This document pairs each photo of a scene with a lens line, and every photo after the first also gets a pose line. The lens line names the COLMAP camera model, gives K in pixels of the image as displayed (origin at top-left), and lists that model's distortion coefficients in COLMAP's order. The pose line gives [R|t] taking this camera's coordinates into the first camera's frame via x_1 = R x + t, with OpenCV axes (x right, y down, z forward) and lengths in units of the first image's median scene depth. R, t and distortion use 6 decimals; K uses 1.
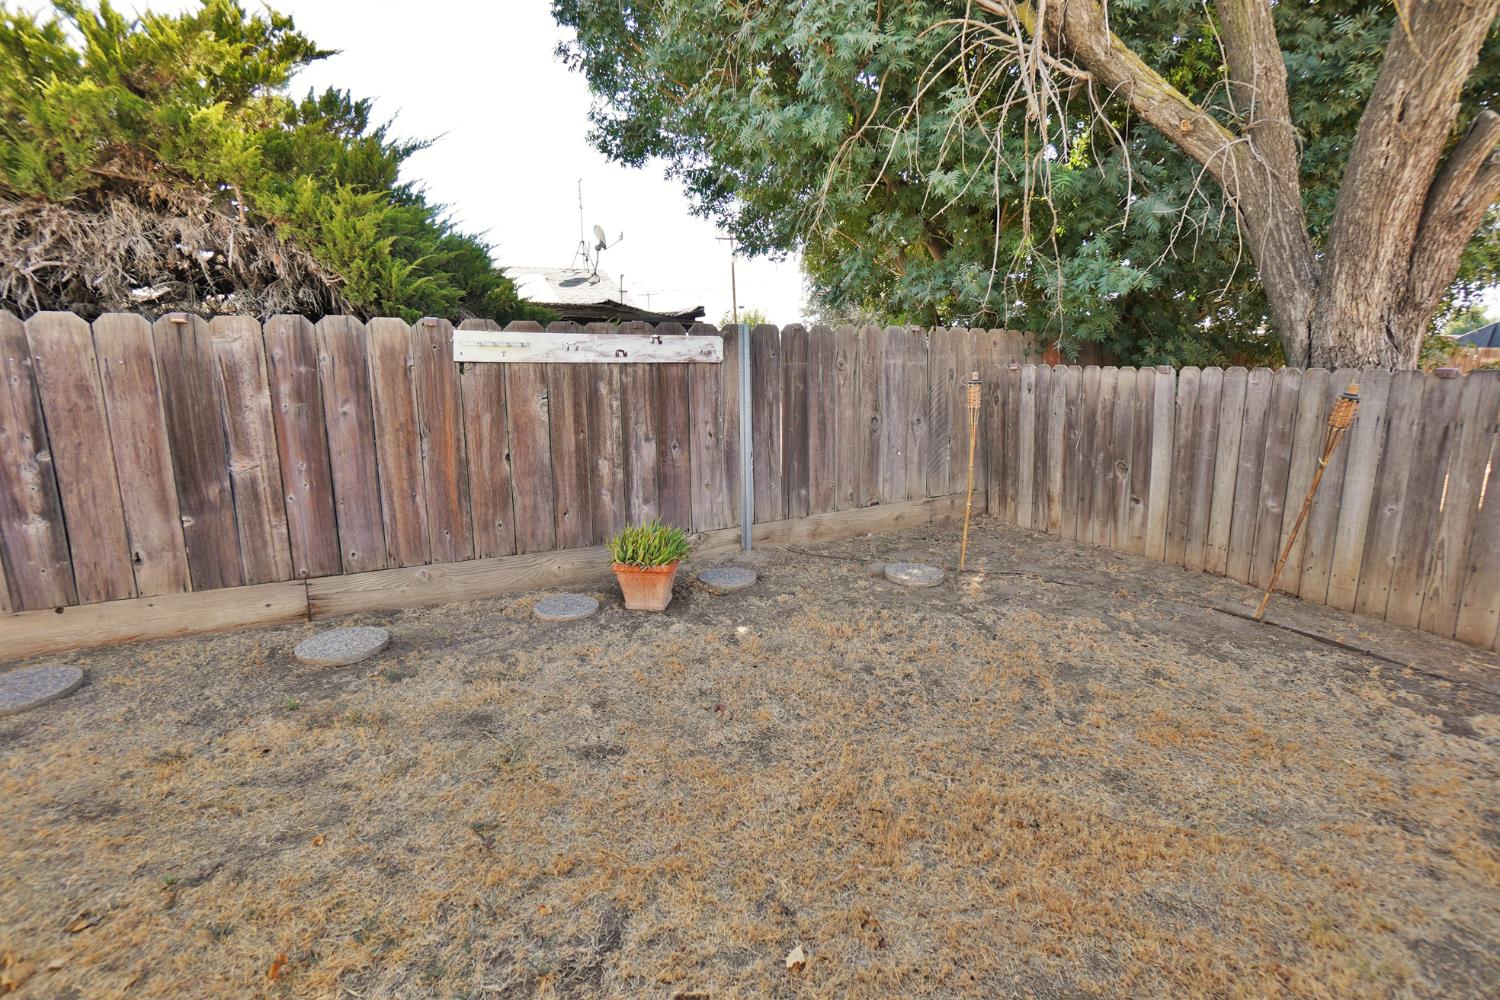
lens RADIAL K [[644.1, 0, 735.0], [0, 644.1, 482.5], [0, 0, 1]] dist [-0.052173, 0.018045]
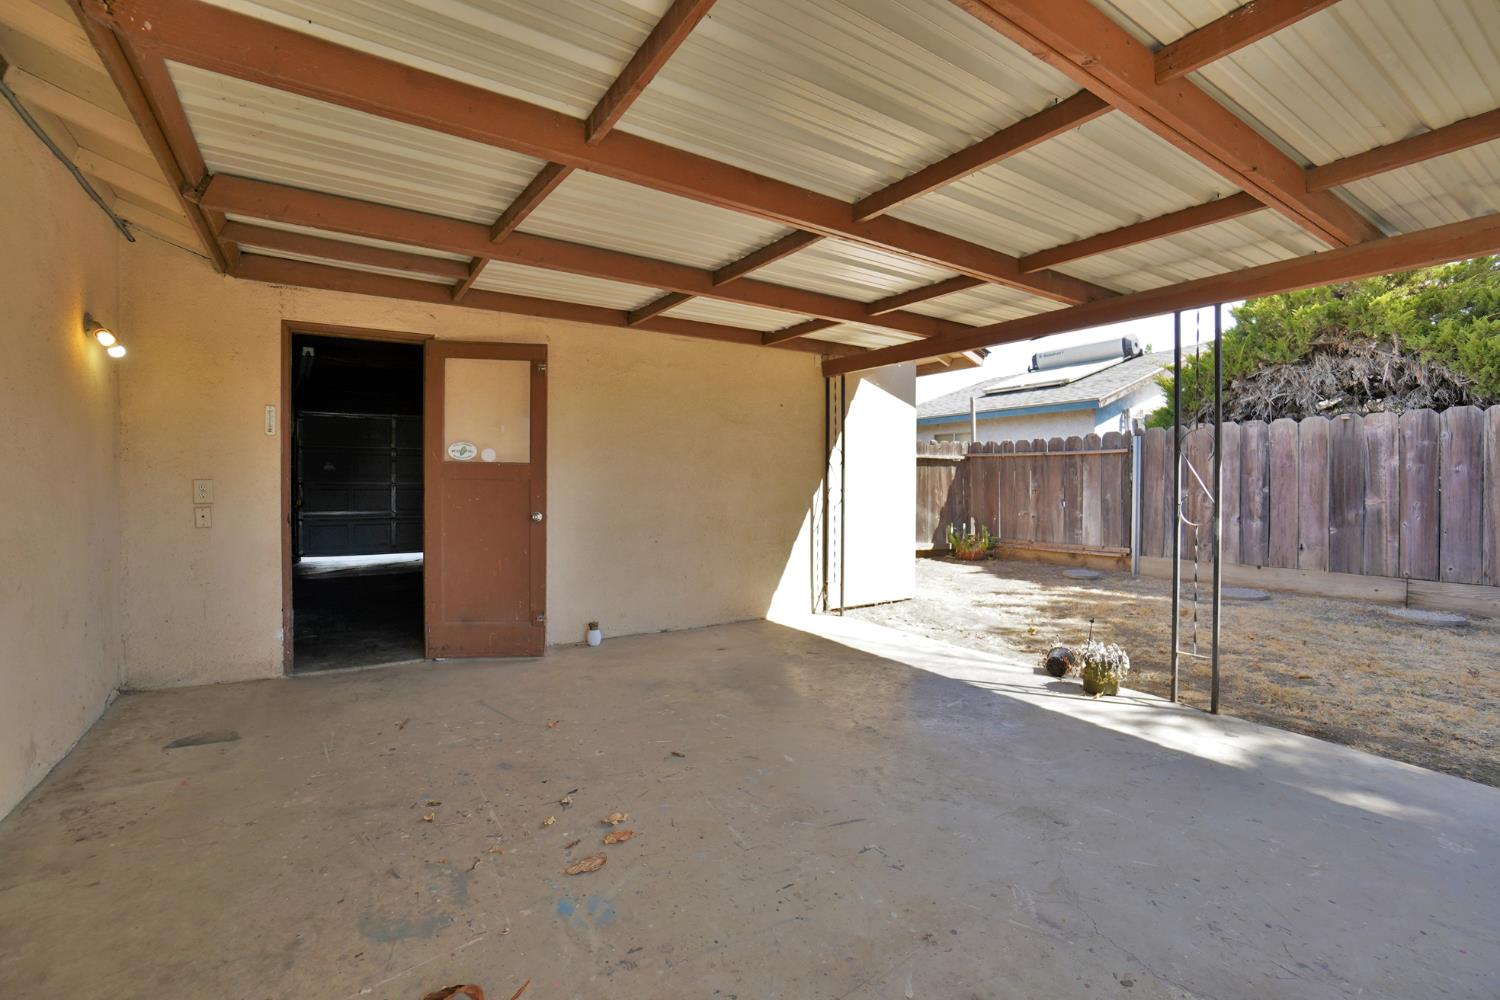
lens RADIAL K [[644.1, 0, 735.0], [0, 644.1, 482.5], [0, 0, 1]] dist [-0.052173, 0.018045]
pose [[0.083876, 0.011497, -0.996410, 0.695798], [-0.169741, 0.985484, -0.002918, 0.210349], [0.981913, 0.169377, 0.084610, -0.786939]]
